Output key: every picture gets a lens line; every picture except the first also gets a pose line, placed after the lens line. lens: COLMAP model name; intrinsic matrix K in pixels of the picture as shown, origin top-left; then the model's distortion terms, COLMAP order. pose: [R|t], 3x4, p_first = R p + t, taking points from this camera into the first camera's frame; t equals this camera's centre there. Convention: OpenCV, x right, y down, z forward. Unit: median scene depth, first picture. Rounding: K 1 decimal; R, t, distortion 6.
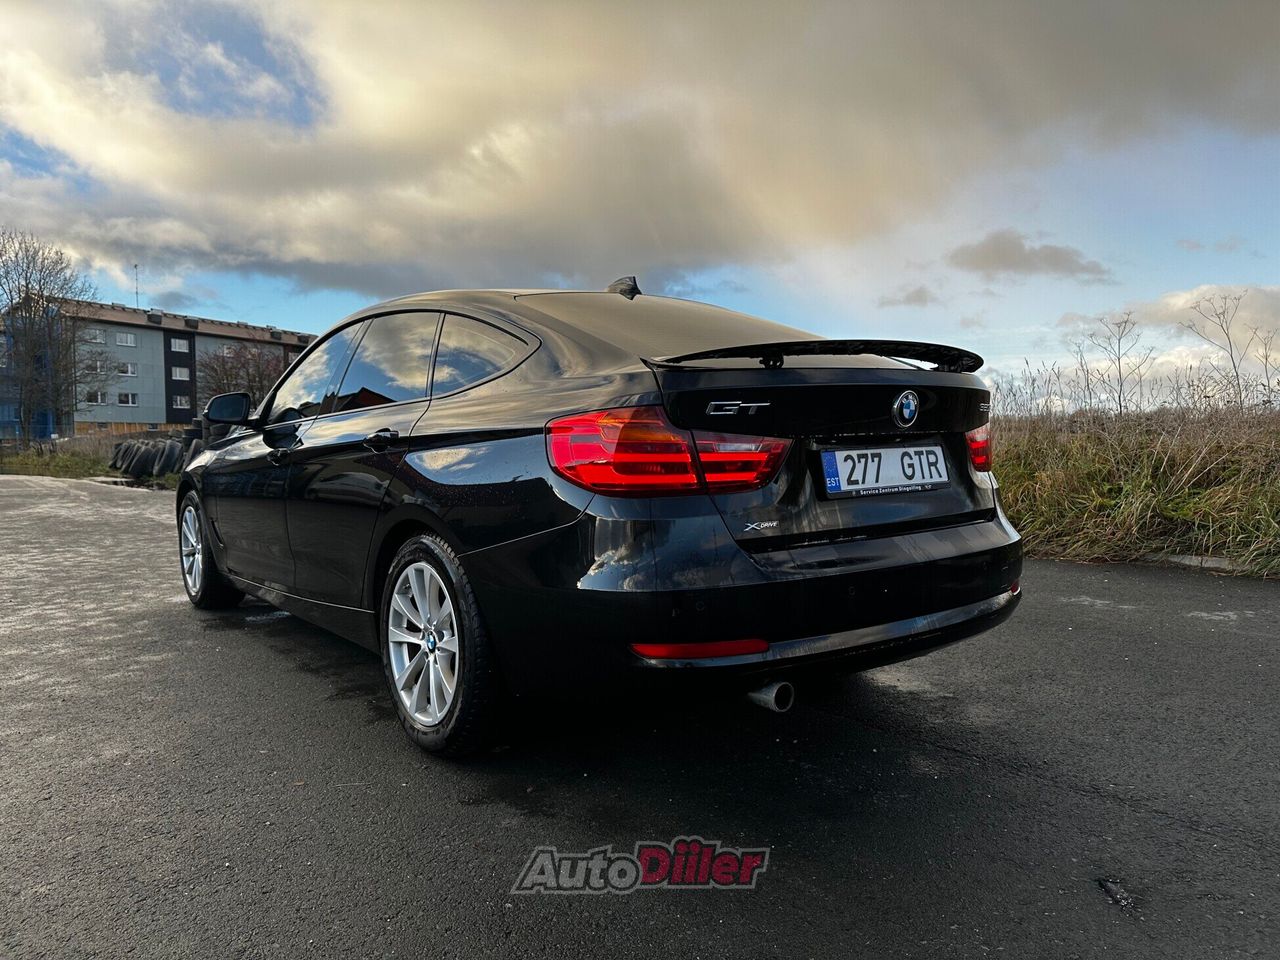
lens RADIAL K [[810.6, 0, 640.0], [0, 810.6, 480.0], [0, 0, 1]] dist [-0.001673, -0.001249]
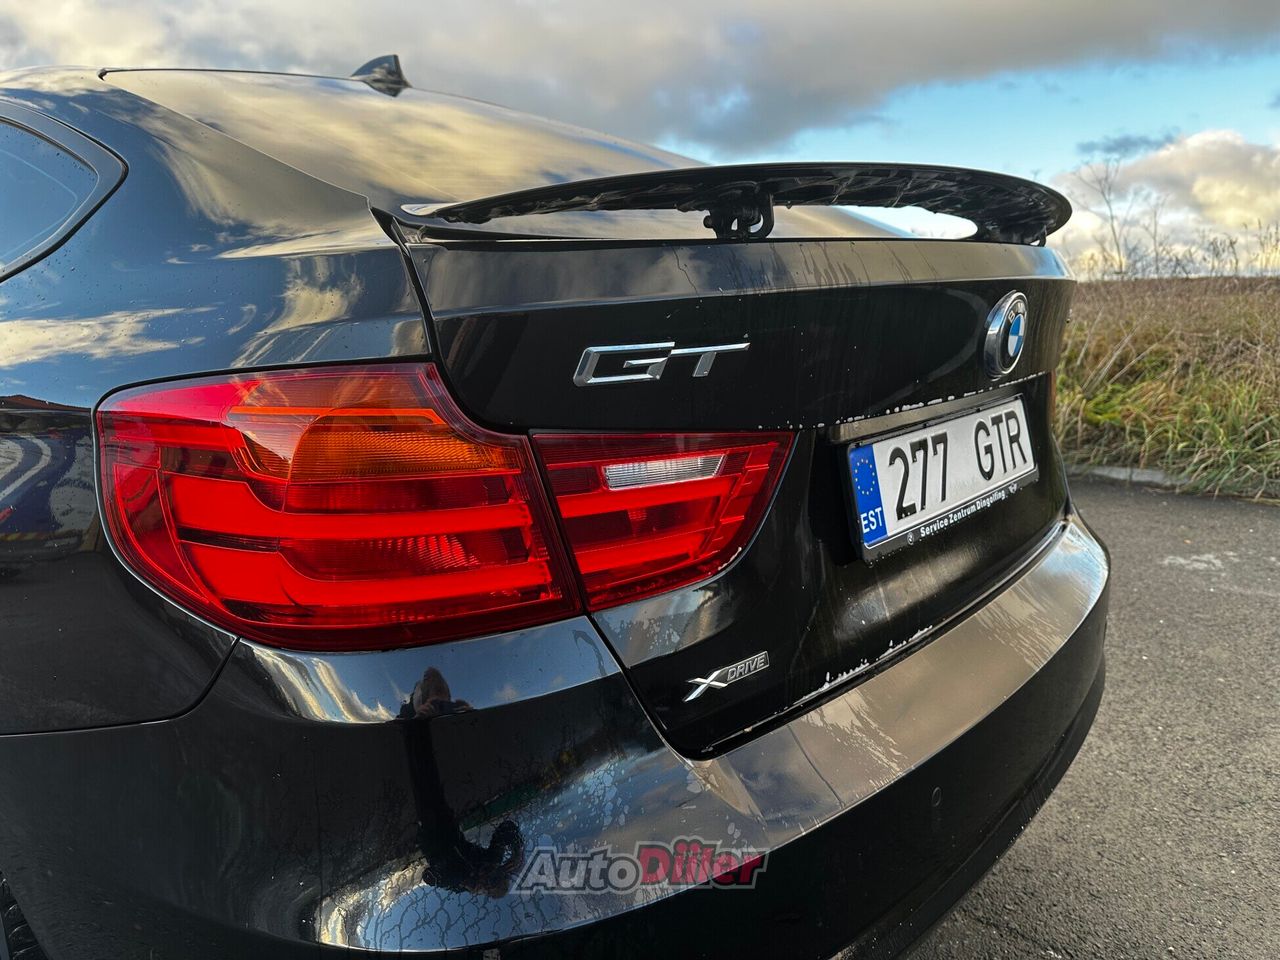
lens RADIAL K [[810.6, 0, 640.0], [0, 810.6, 480.0], [0, 0, 1]] dist [-0.001673, -0.001249]
pose [[0.977540, -0.056650, 0.202991, 0.033503], [0.024504, 0.987214, 0.157508, -0.081225], [-0.209319, -0.148996, 0.966429, 0.578967]]
